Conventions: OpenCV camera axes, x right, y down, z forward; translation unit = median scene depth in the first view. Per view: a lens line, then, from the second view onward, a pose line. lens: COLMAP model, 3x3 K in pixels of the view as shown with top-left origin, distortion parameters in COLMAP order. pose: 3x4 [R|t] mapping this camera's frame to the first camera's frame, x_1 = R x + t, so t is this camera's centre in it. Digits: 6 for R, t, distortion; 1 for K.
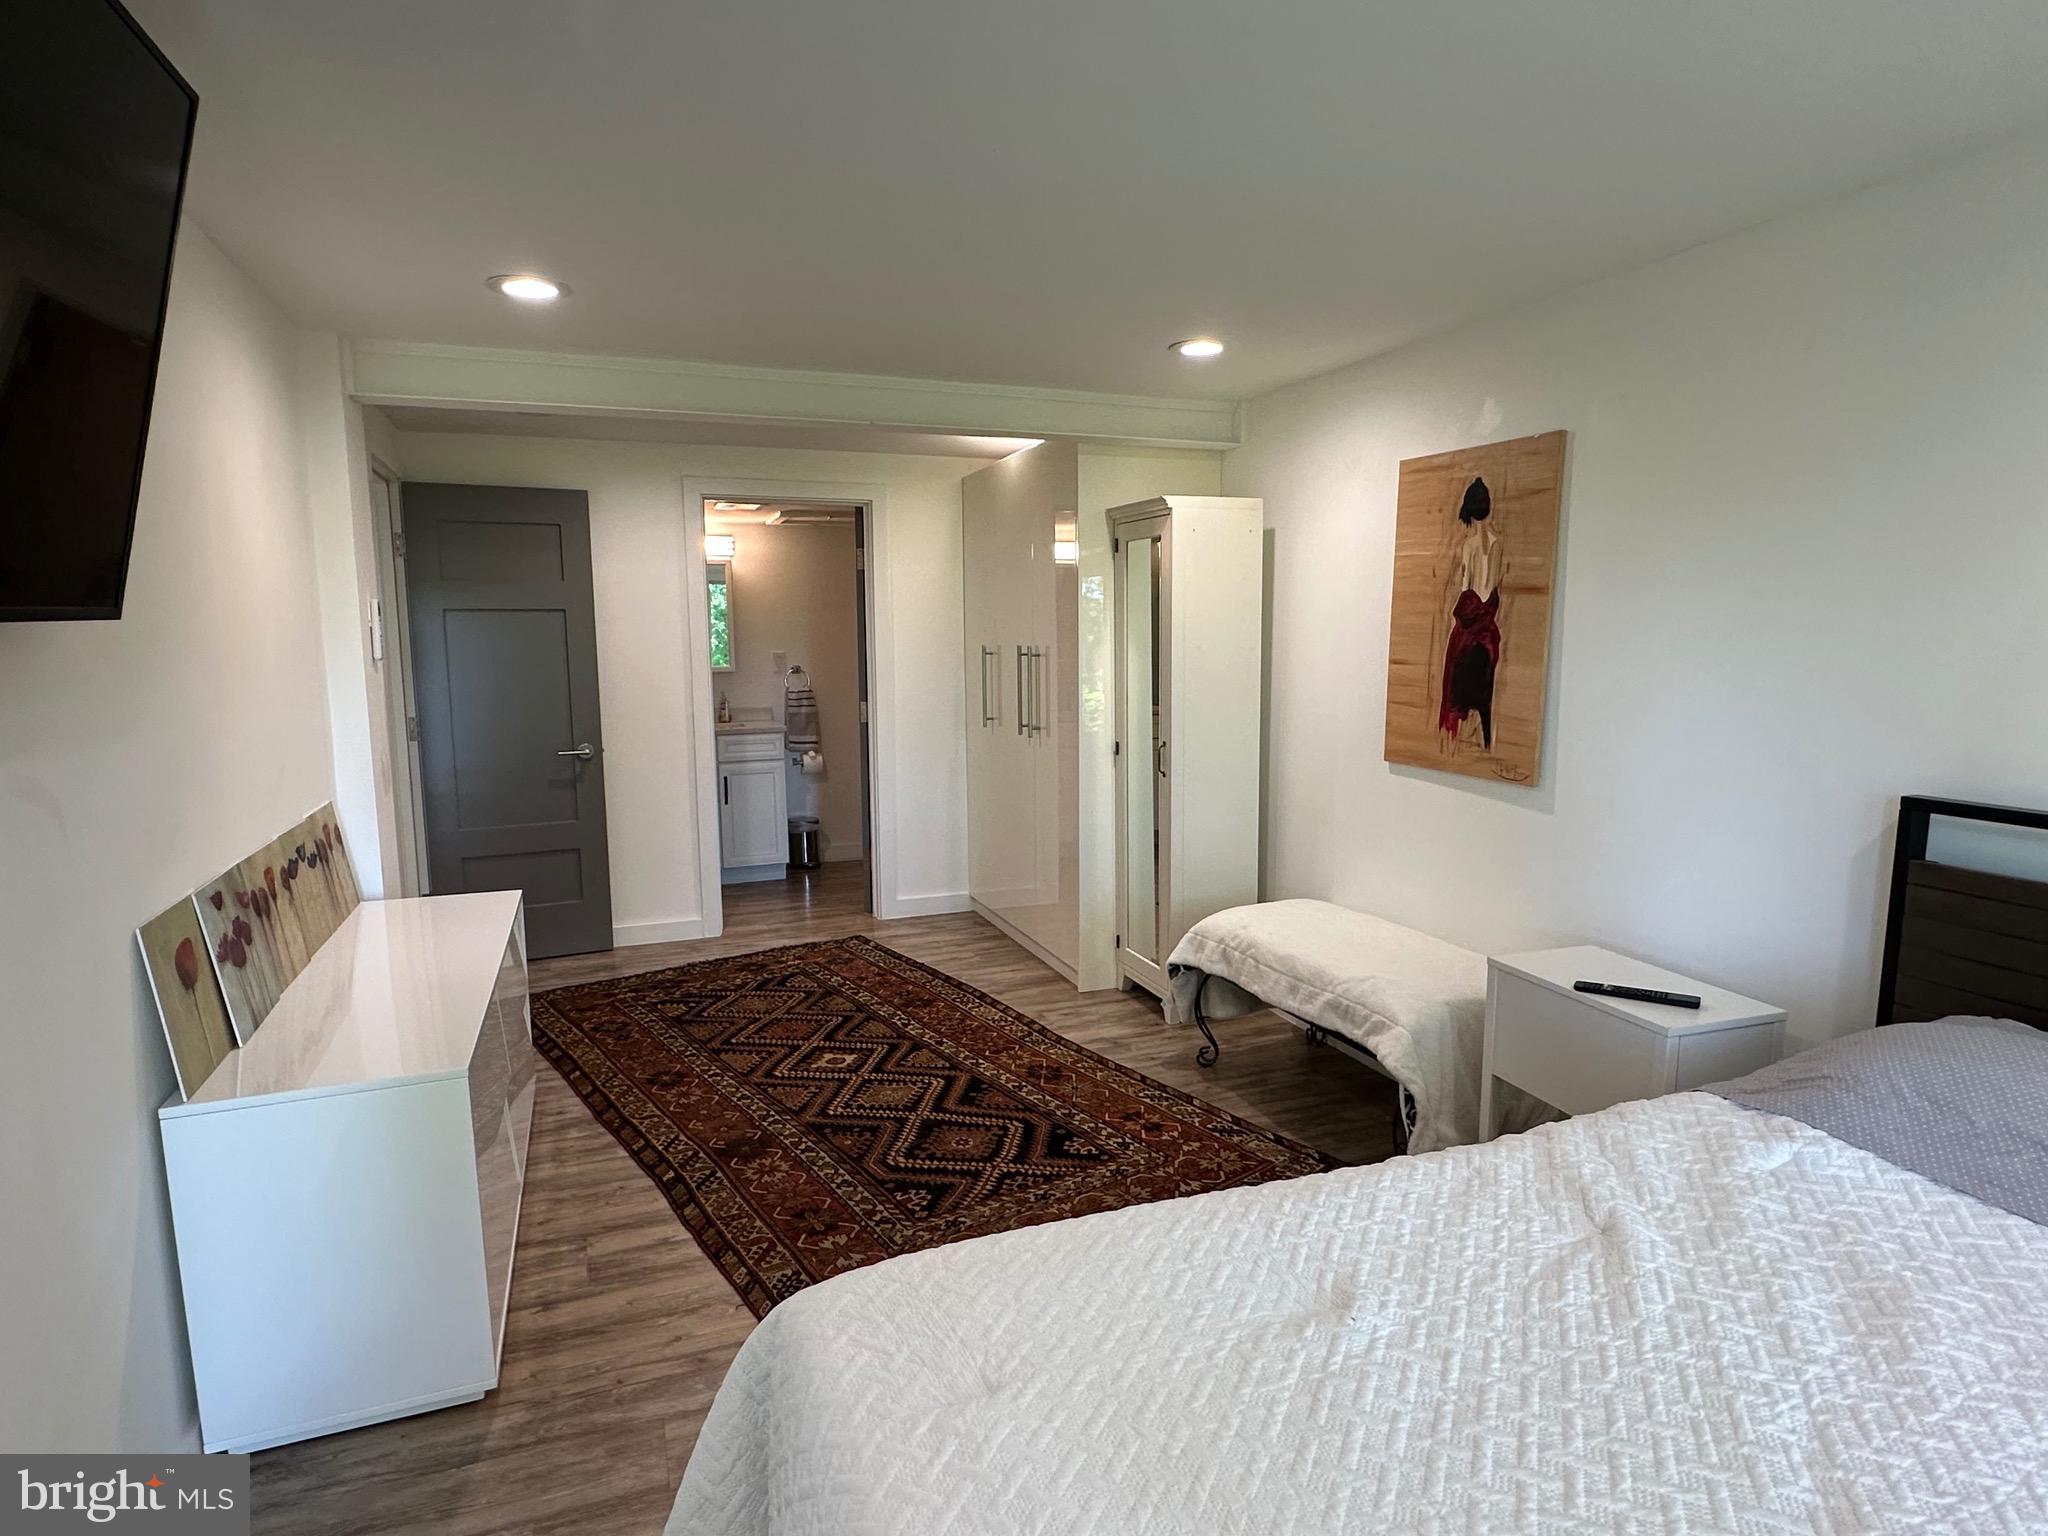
lens RADIAL K [[1135.1, 0, 1016.3], [0, 1135.1, 775.2], [0, 0, 1]] dist [-0.005548, 0.000335]
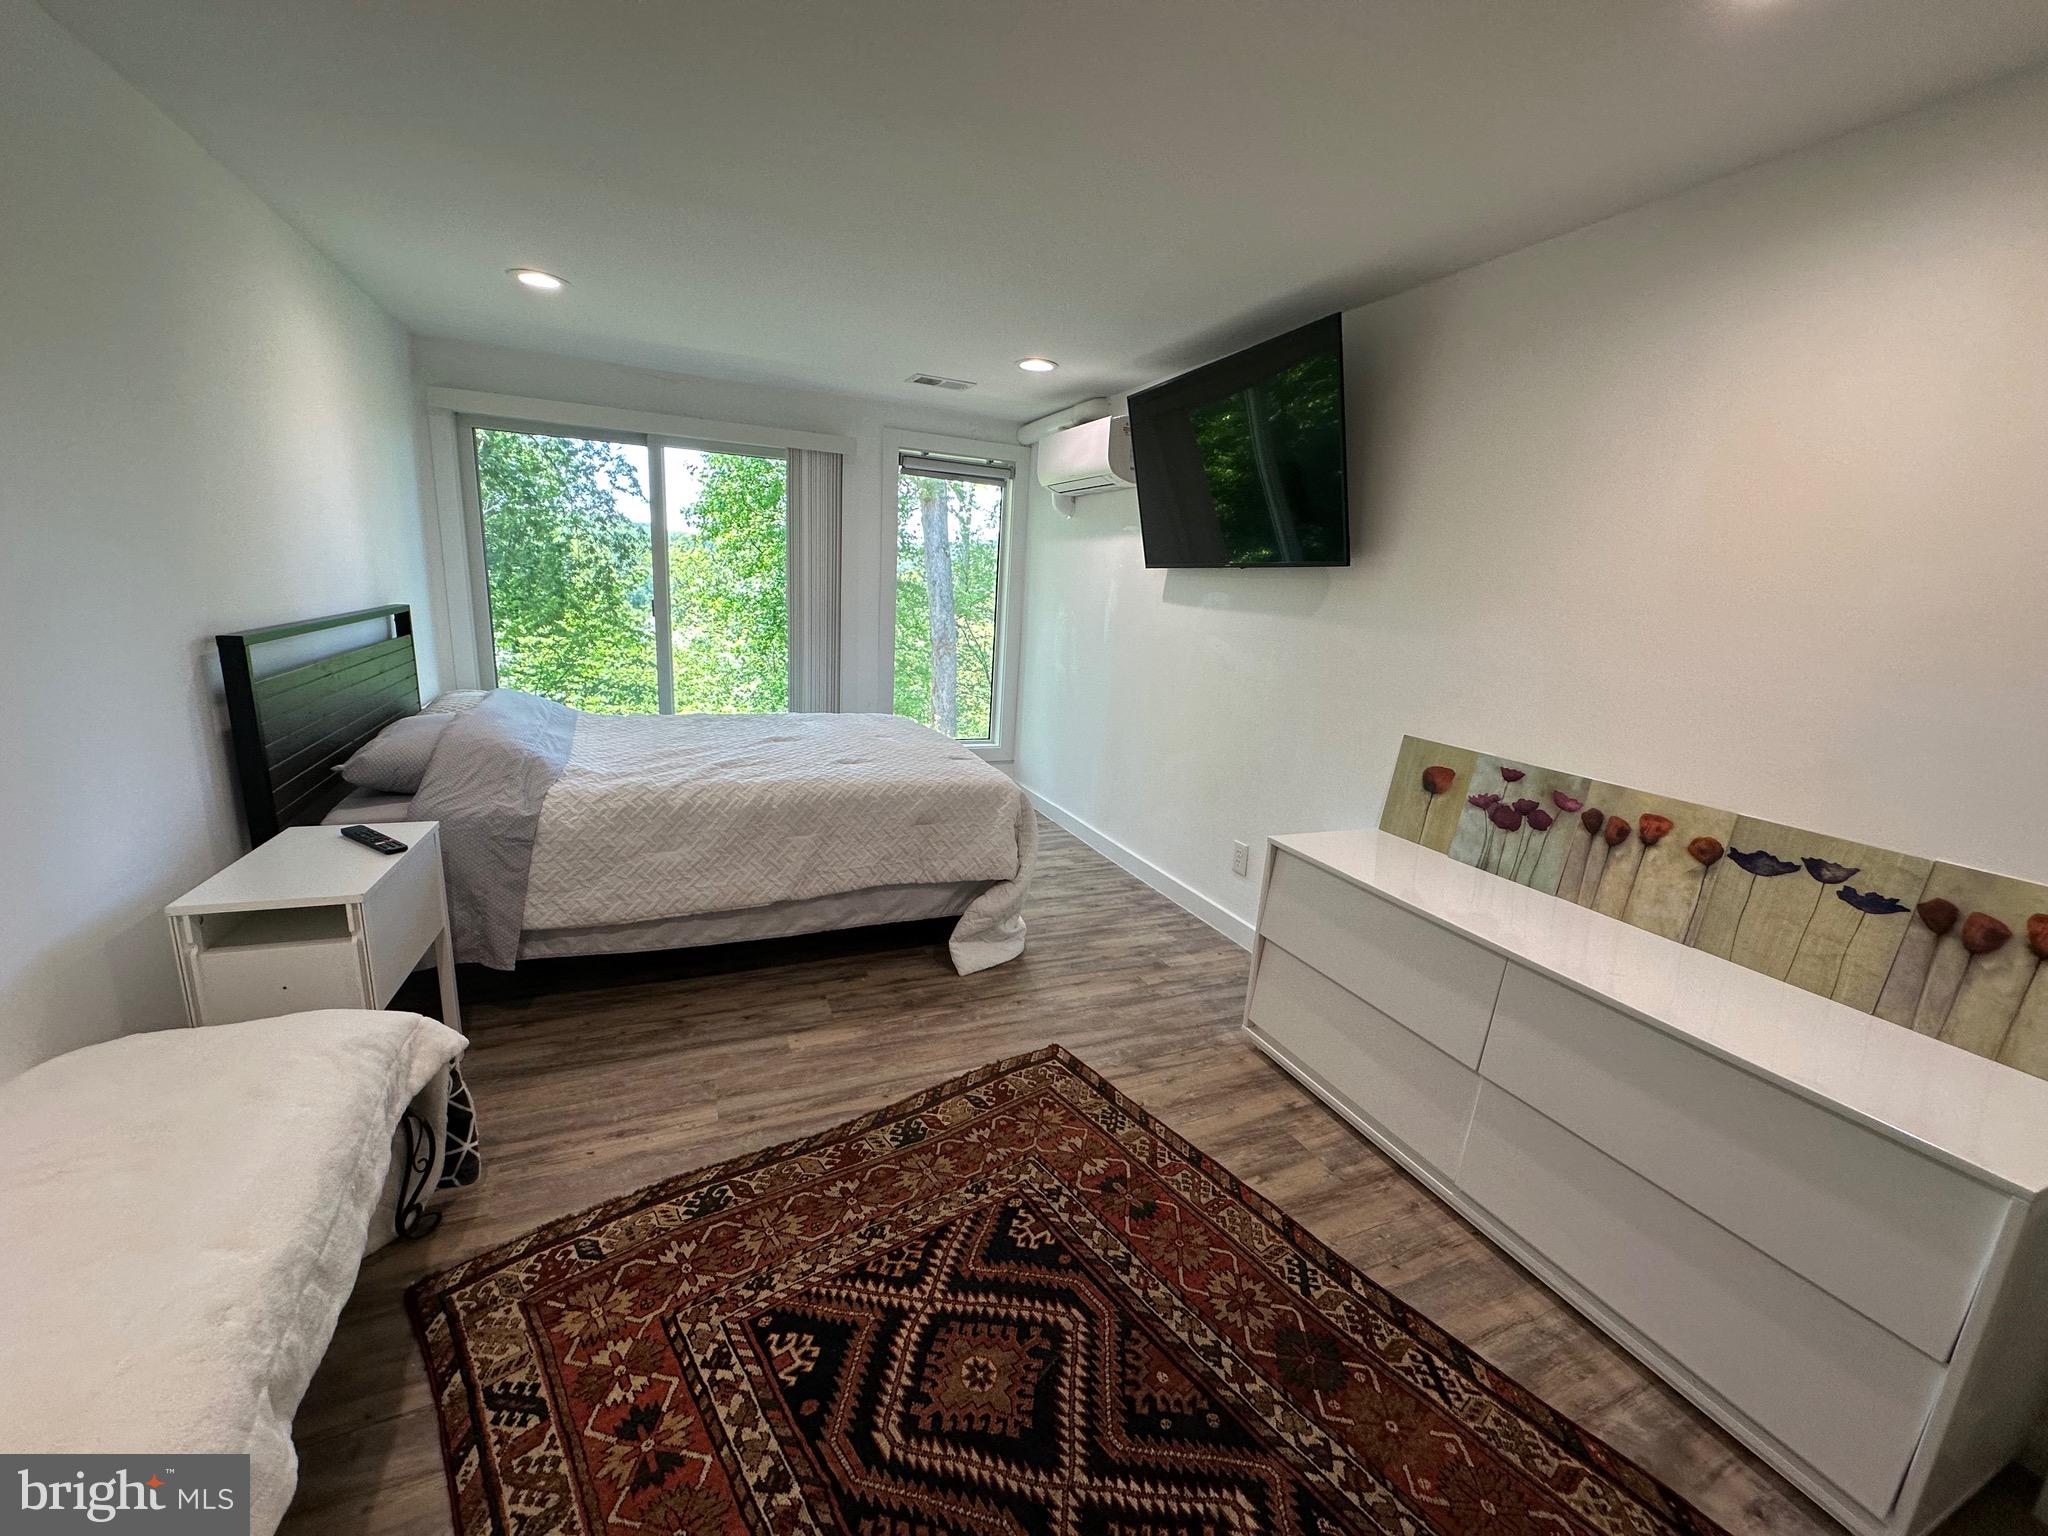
lens RADIAL K [[816.7, 0, 1027.3], [0, 816.7, 769.4], [0, 0, 1]] dist [-0.002155, 0.000170]
pose [[-0.996622, -0.038071, -0.072764, -0.029315], [-0.061246, 0.934837, 0.349756, -0.147437], [0.054707, 0.353031, -0.934011, 1.337554]]
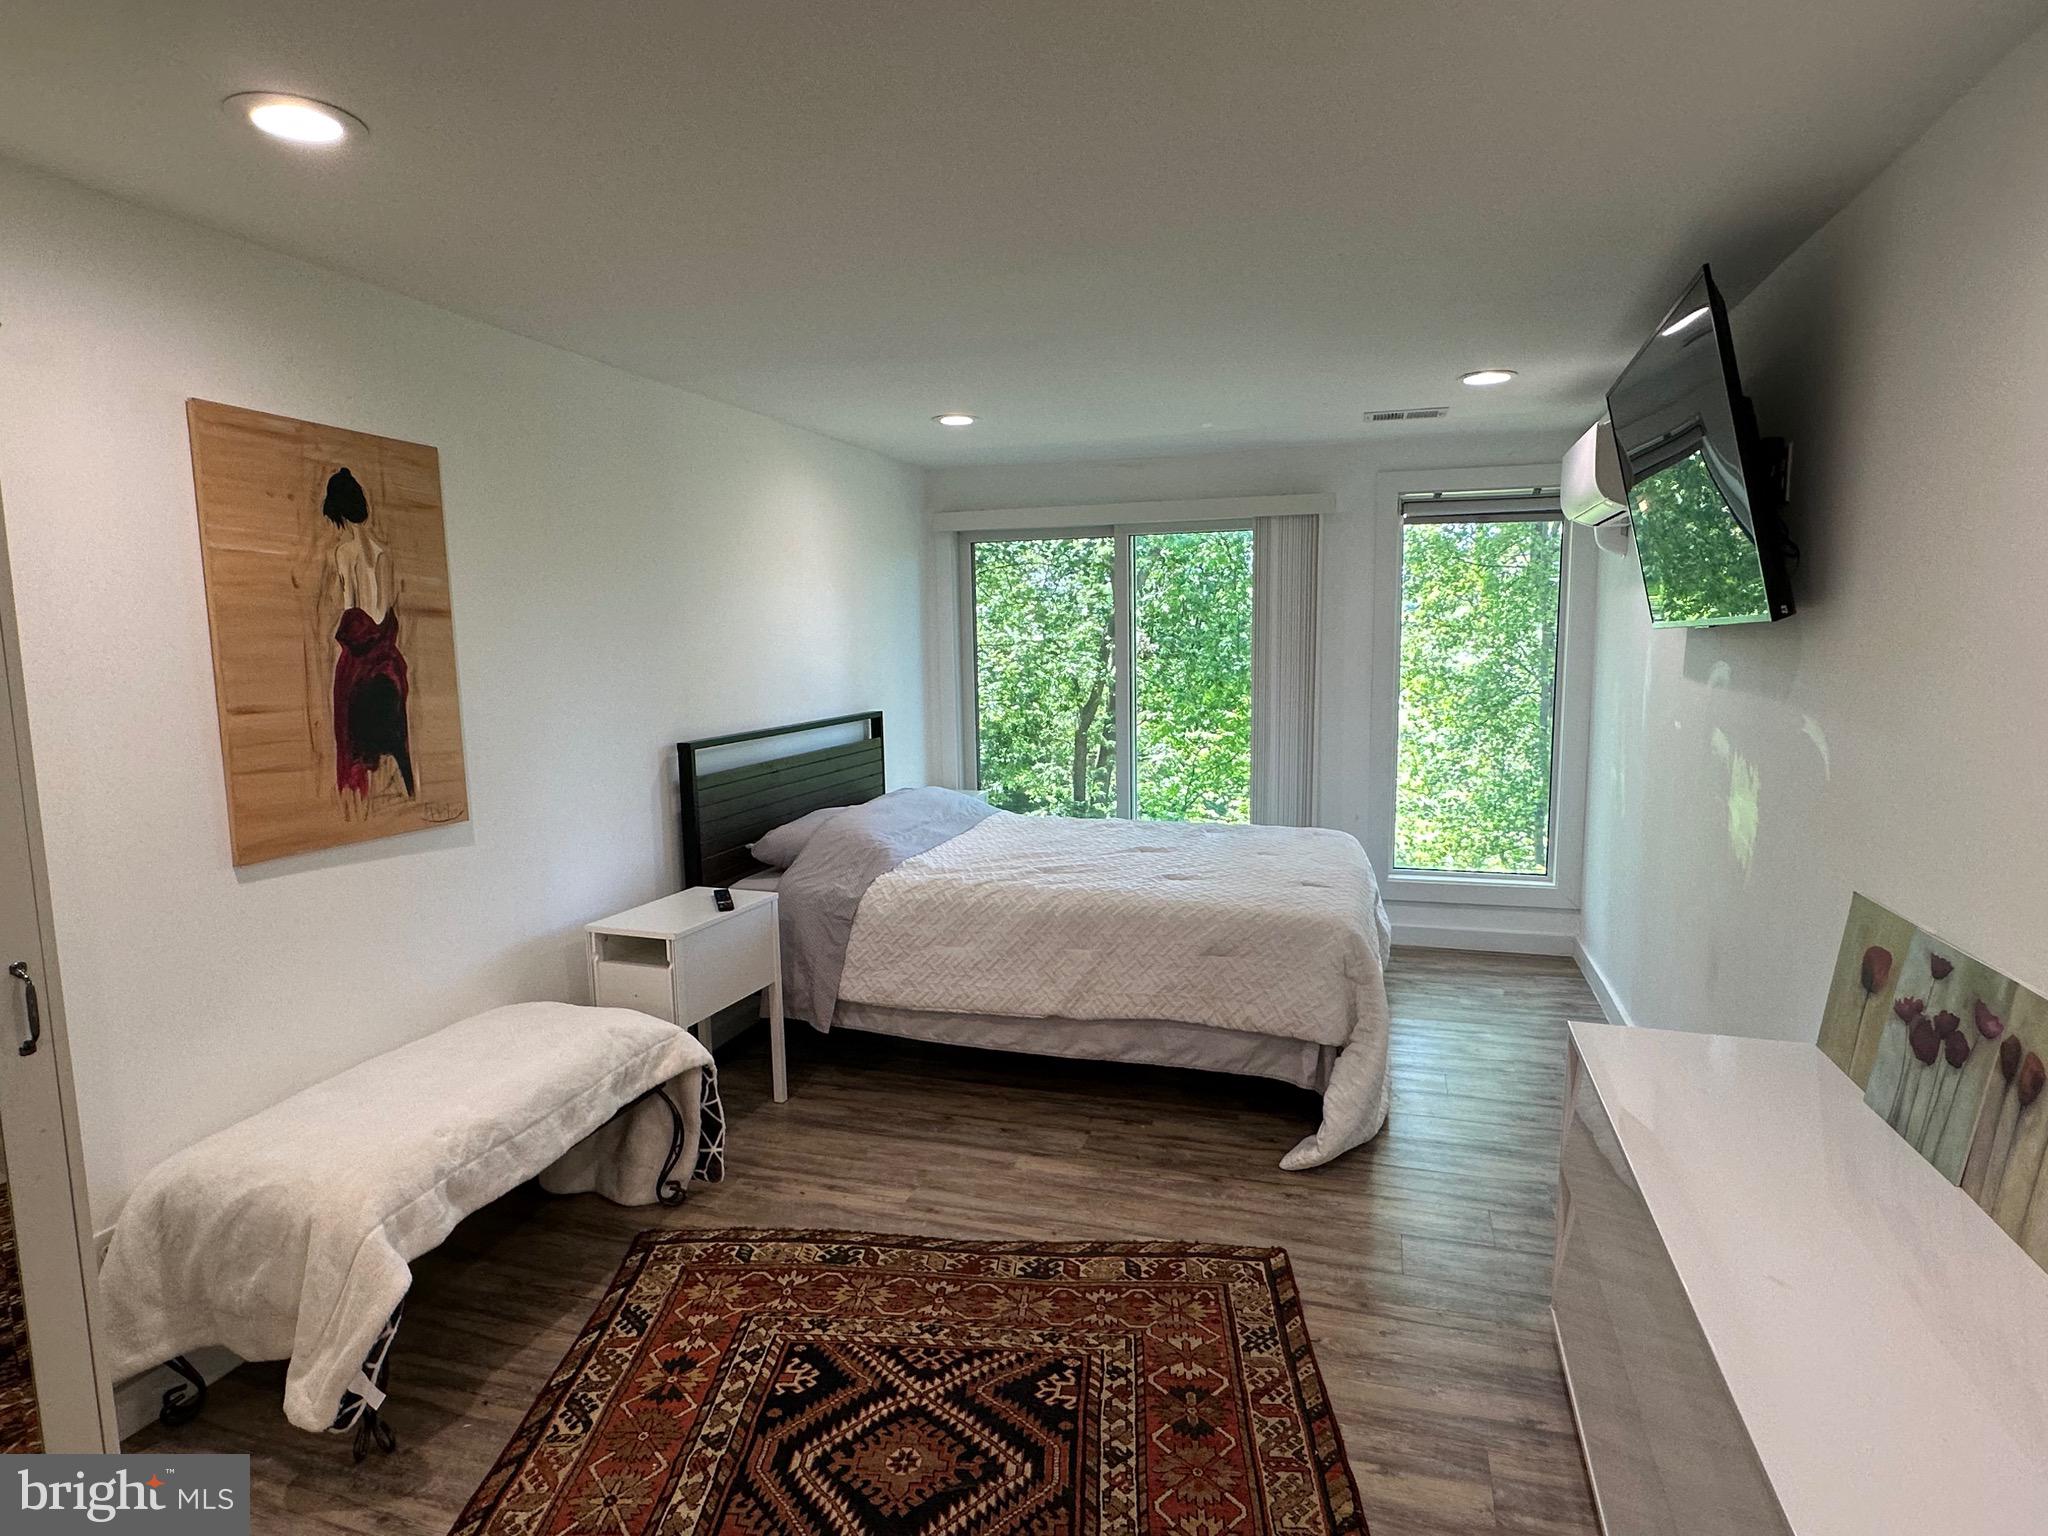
lens RADIAL K [[1135.1, 0, 1021.1], [0, 1135.1, 775.6], [0, 0, 1]] dist [-0.005548, 0.000335]
pose [[-0.789699, -0.059942, 0.610559, -0.473763], [0.098969, 0.969733, 0.223210, -0.185986], [-0.605459, 0.236695, -0.759865, 1.386528]]
